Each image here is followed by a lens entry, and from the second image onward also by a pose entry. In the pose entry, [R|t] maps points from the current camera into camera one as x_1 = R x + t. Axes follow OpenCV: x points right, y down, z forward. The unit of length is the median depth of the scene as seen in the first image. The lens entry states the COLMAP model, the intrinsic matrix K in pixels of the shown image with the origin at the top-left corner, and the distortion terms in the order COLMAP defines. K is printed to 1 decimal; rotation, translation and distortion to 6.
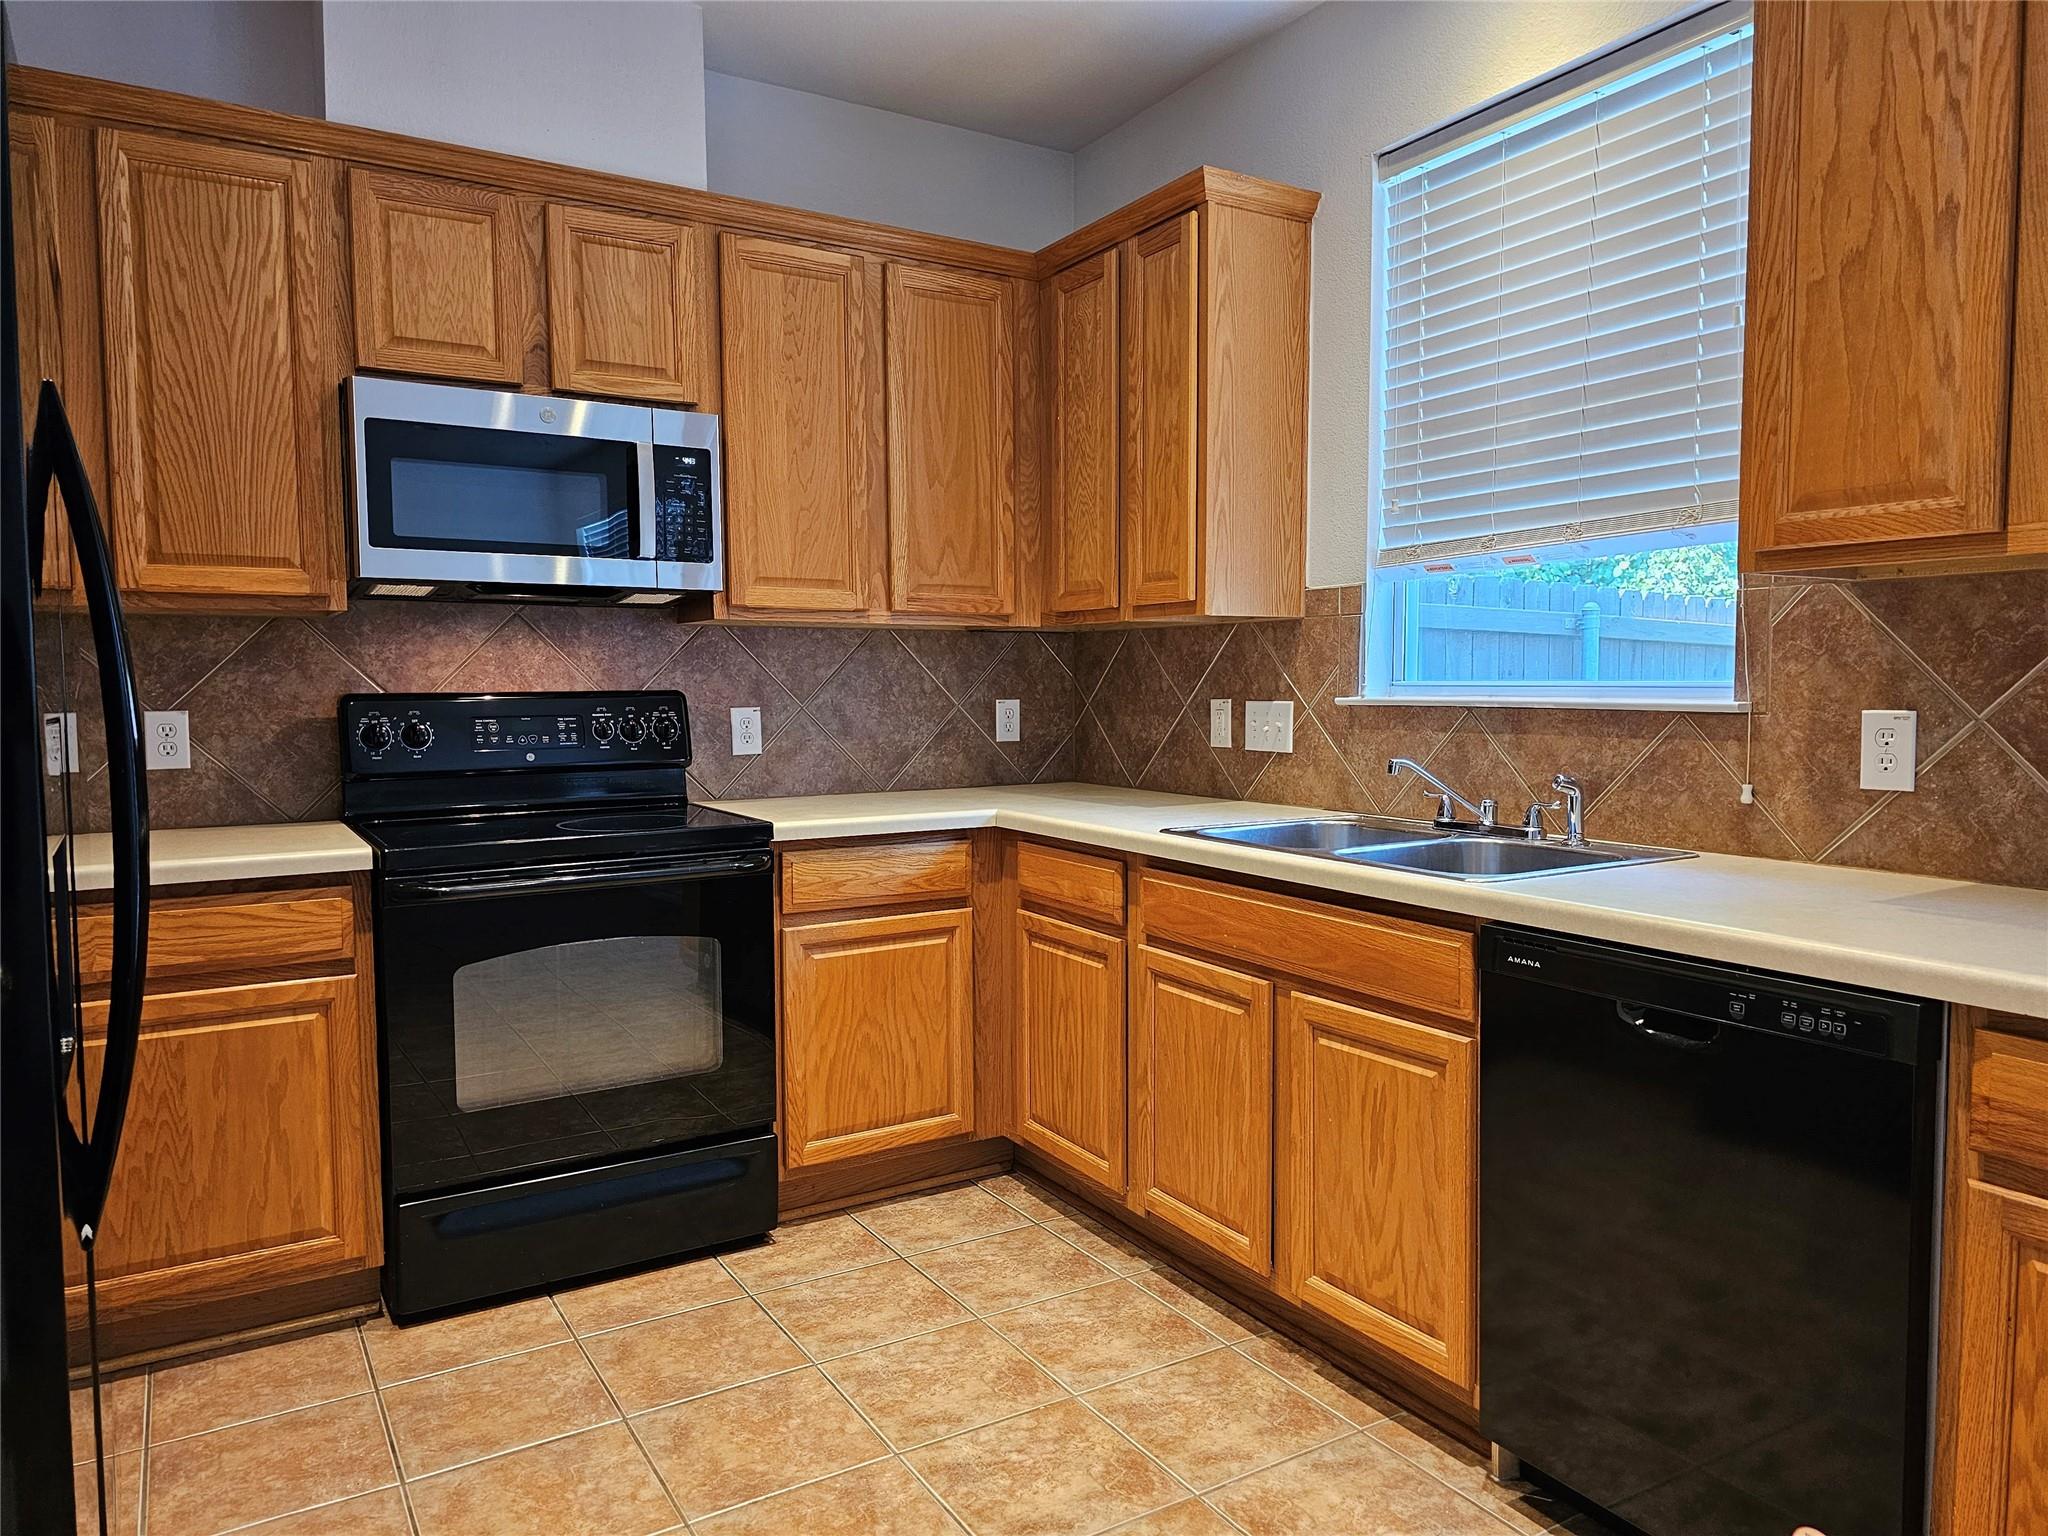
lens RADIAL K [[1386.0, 0, 1044.5], [0, 1386.0, 771.6], [0, 0, 1]] dist [0.037192, -0.042185]
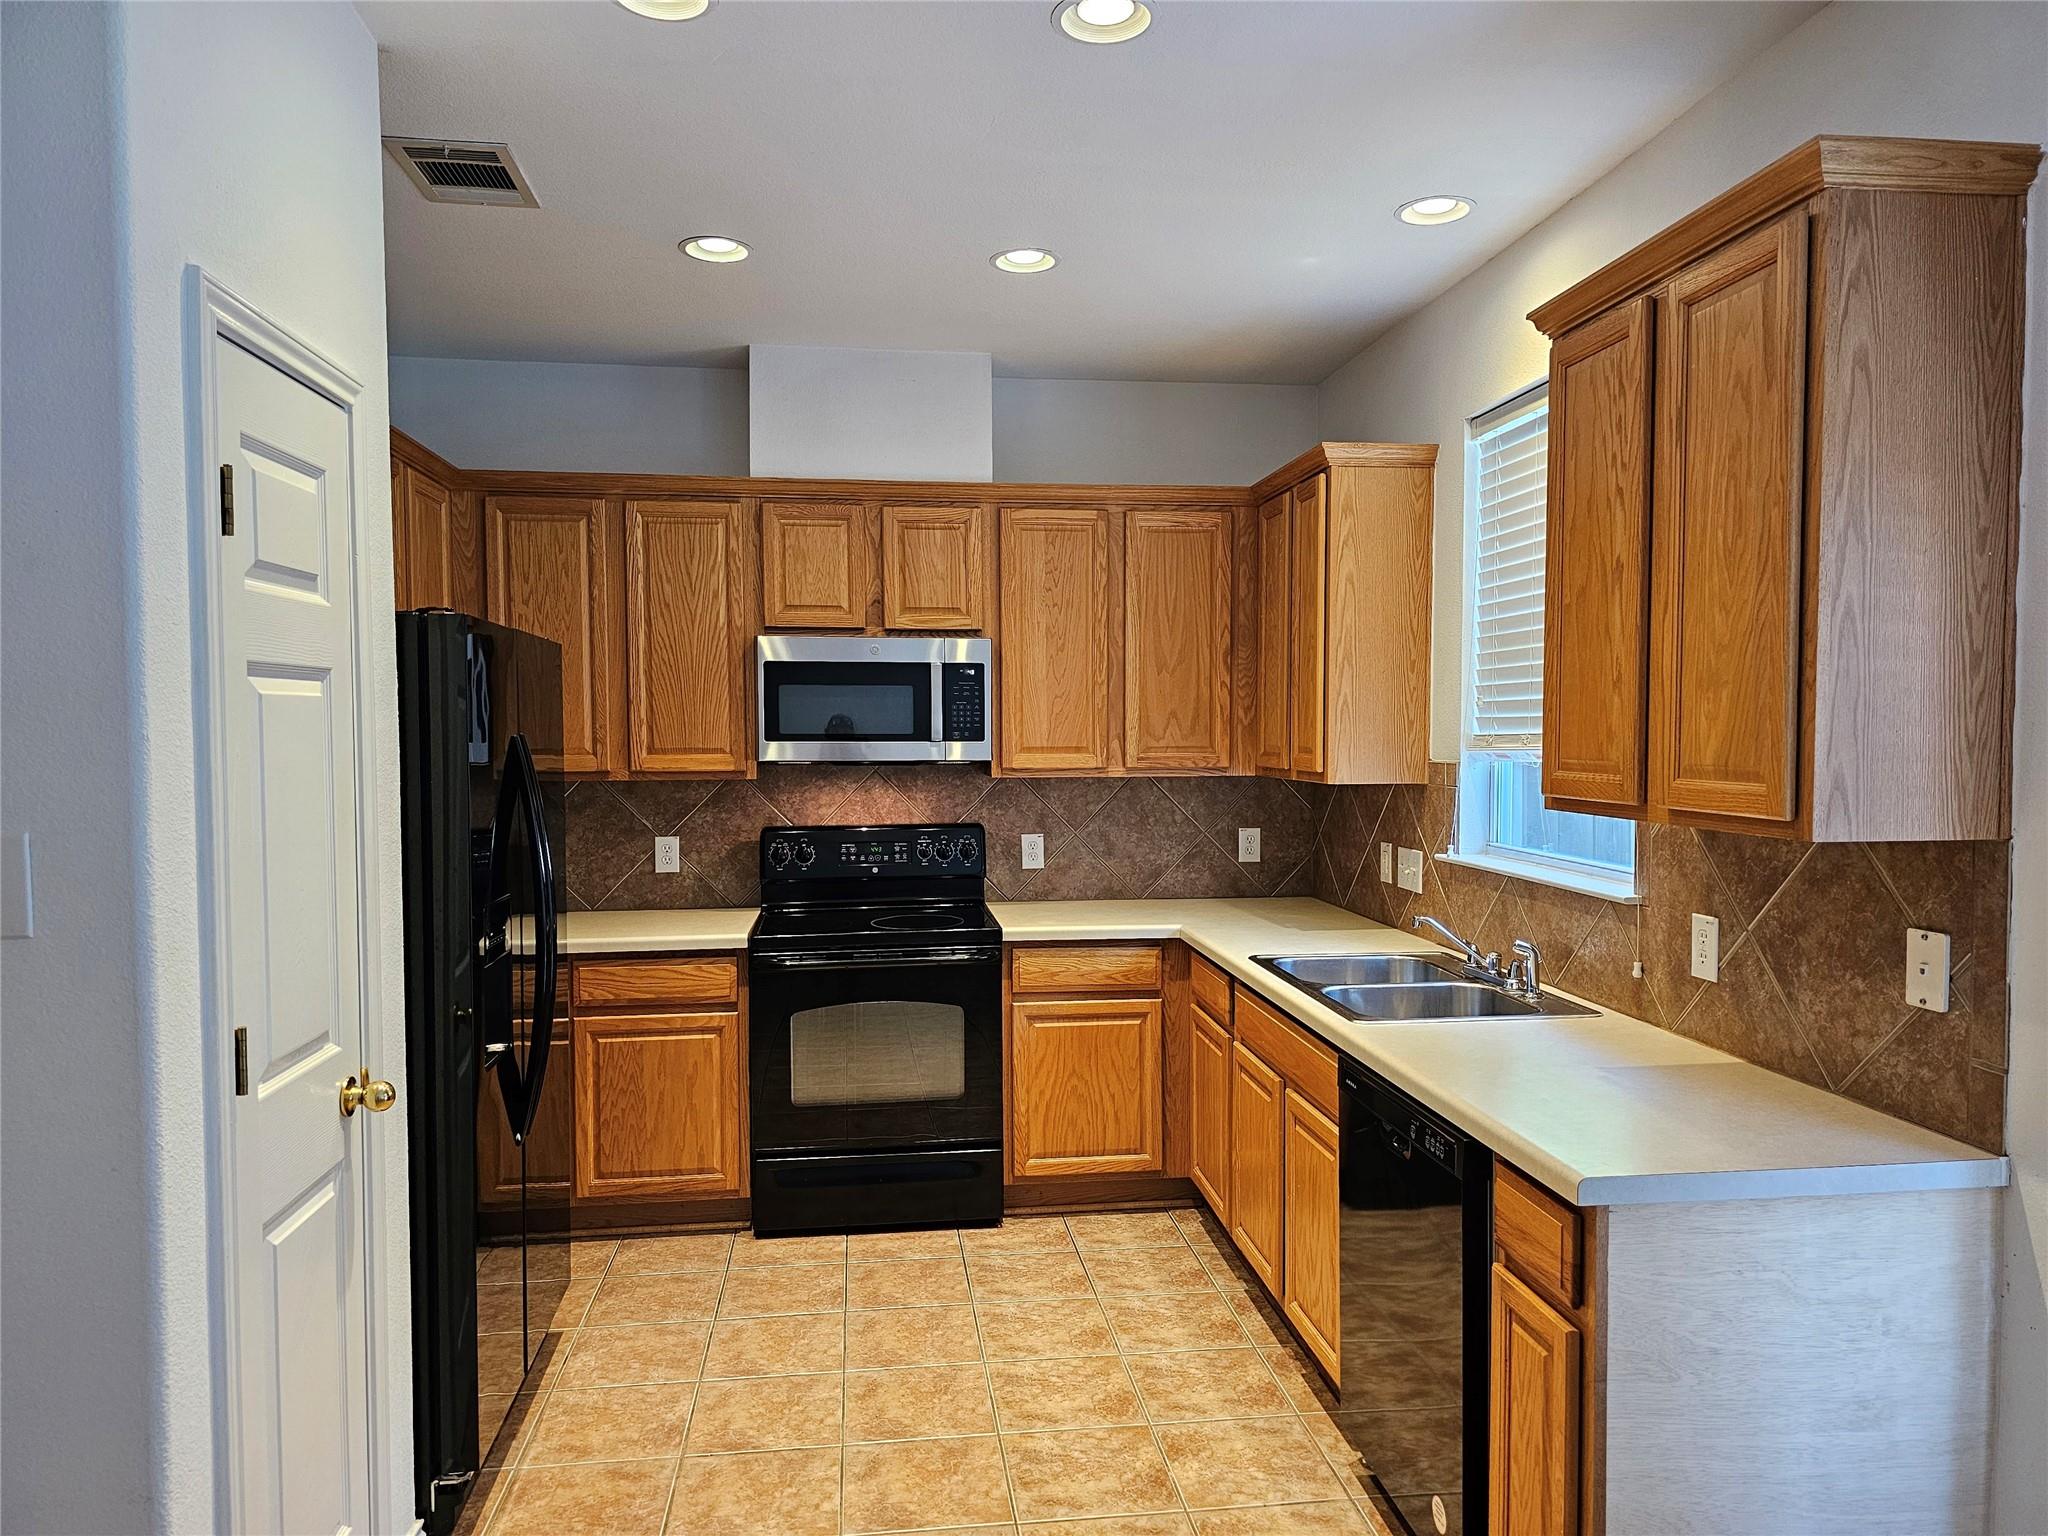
lens RADIAL K [[1386.0, 0, 1027.3], [0, 1386.0, 780.9], [0, 0, 1]] dist [0.037192, -0.042185]
pose [[0.908479, 0.019374, -0.417481, 0.452834], [-0.029073, 0.999435, -0.016886, -0.099565], [0.416918, 0.027478, 0.908529, -0.311147]]
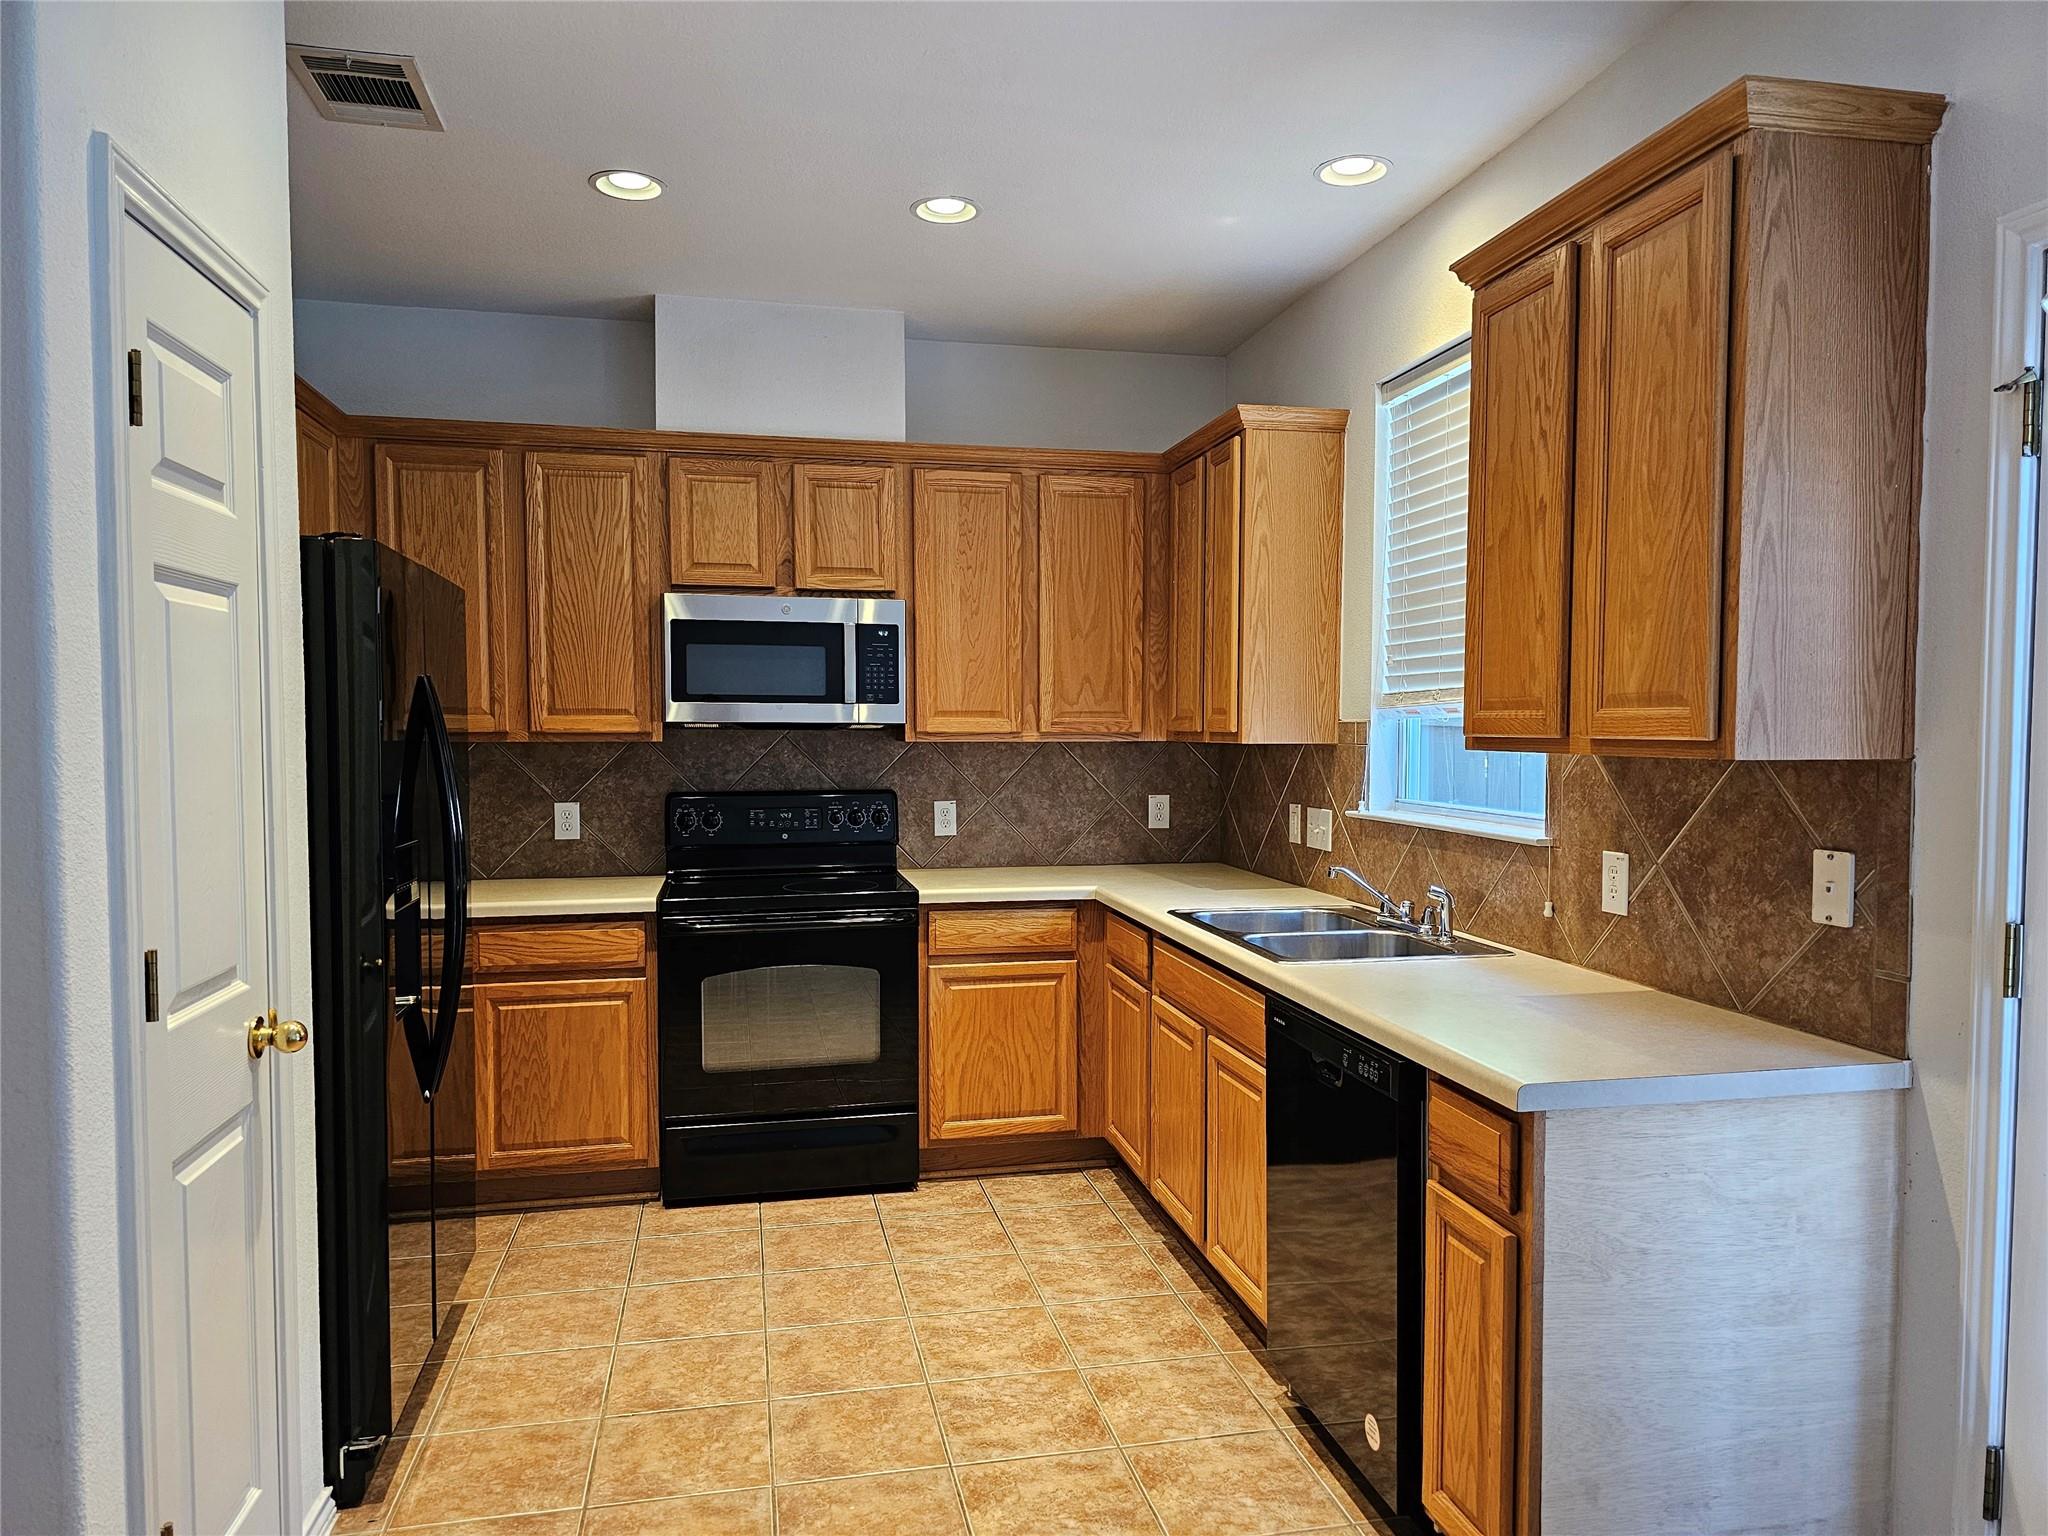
lens RADIAL K [[1386.0, 0, 1031.8], [0, 1386.0, 786.8], [0, 0, 1]] dist [0.037192, -0.042185]
pose [[0.941507, 0.020915, -0.336343, 0.417737], [-0.027294, 0.999526, -0.014248, -0.056534], [0.335885, 0.022595, 0.941632, -0.319127]]
